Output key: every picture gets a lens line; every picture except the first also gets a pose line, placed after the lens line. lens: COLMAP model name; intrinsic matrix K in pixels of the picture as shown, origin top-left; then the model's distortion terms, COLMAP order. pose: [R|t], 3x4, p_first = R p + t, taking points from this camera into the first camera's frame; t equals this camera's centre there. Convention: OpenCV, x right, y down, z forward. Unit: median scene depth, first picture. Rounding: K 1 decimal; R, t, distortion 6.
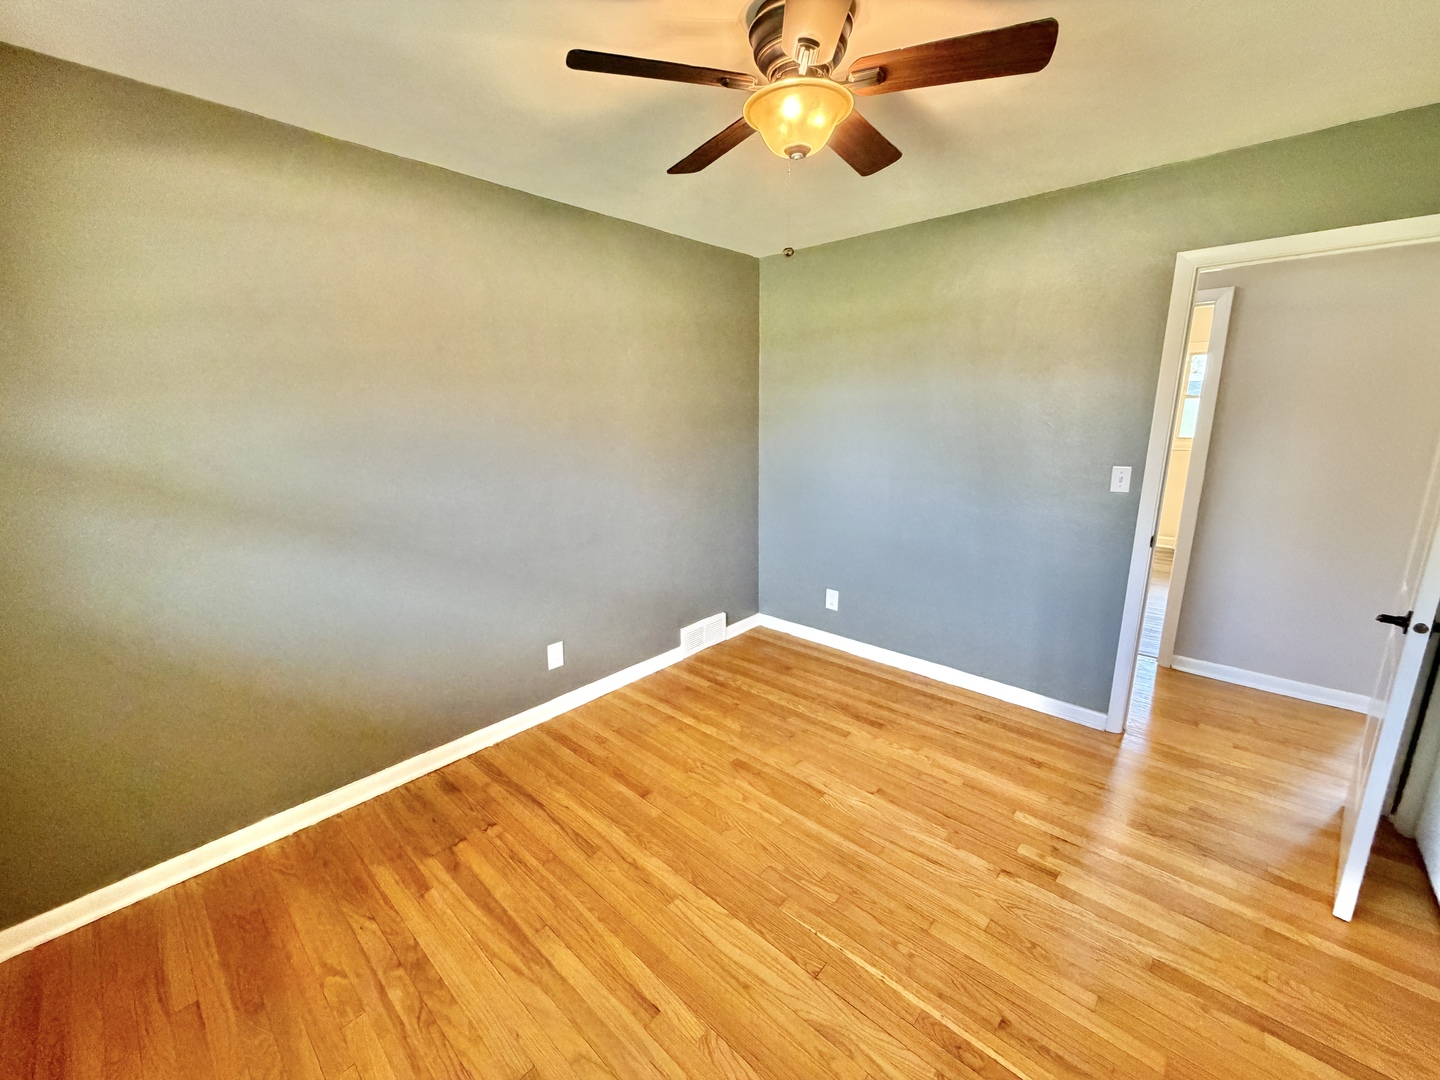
lens RADIAL K [[573.5, 0, 715.6], [0, 573.5, 540.8], [0, 0, 1]] dist [-0.001211, -0.000222]
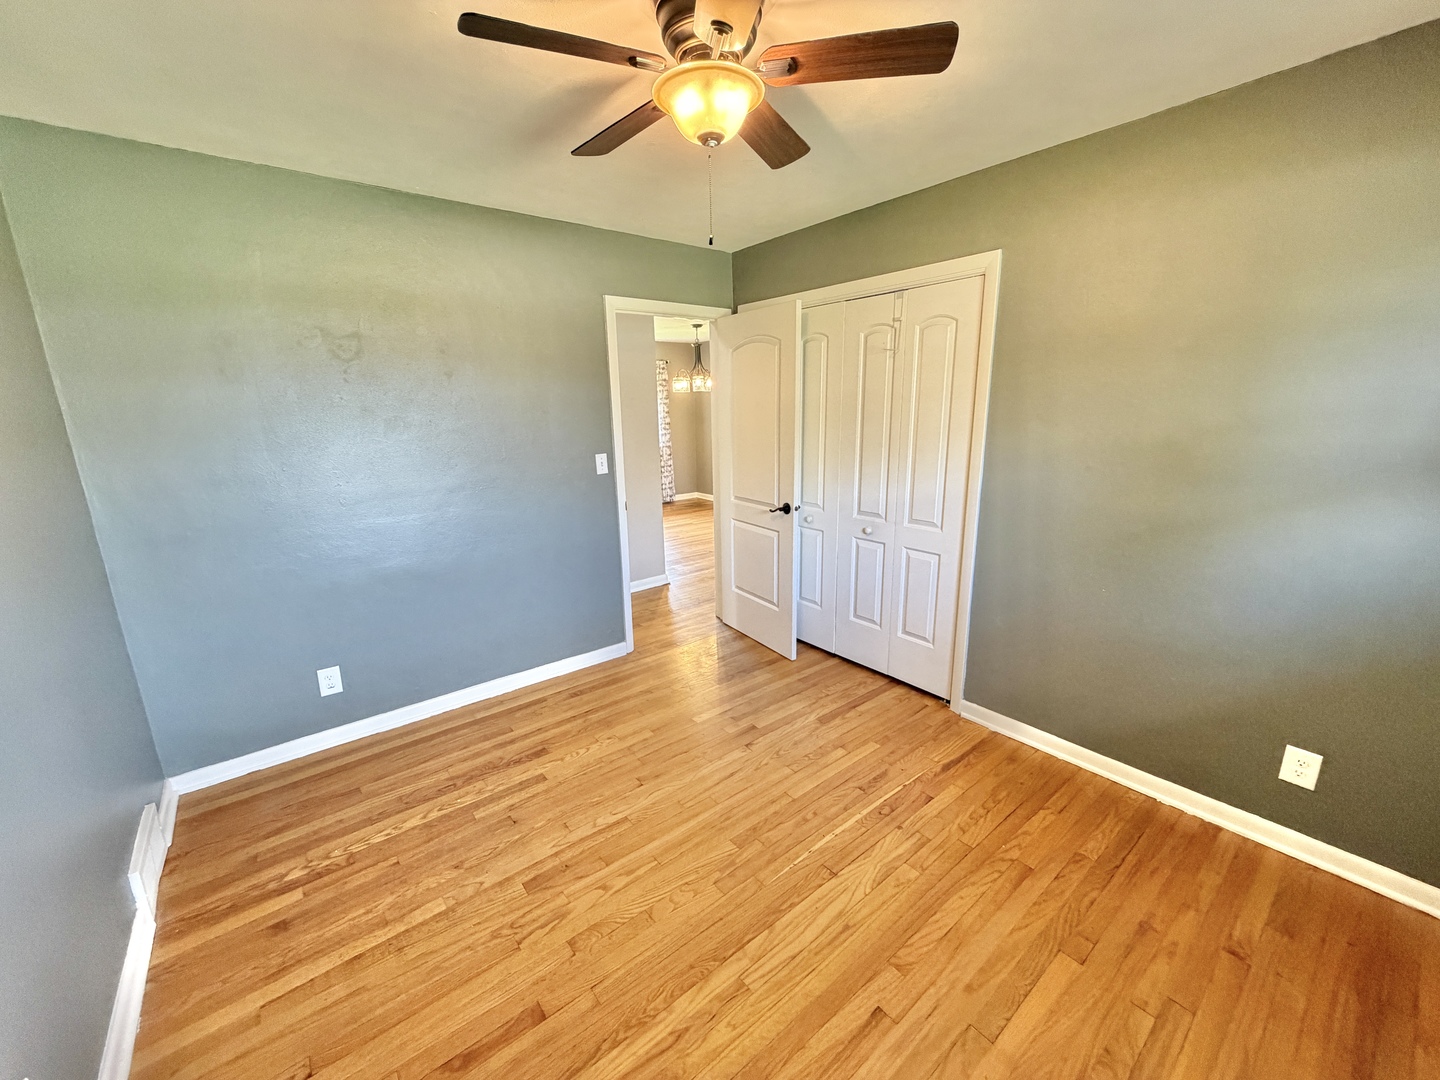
lens RADIAL K [[573.5, 0, 715.6], [0, 573.5, 540.8], [0, 0, 1]] dist [-0.001211, -0.000222]
pose [[0.149694, -0.218413, 0.964307, -0.663057], [0.236755, 0.954841, 0.179516, -0.137112], [-0.959968, 0.201432, 0.194644, 0.663254]]
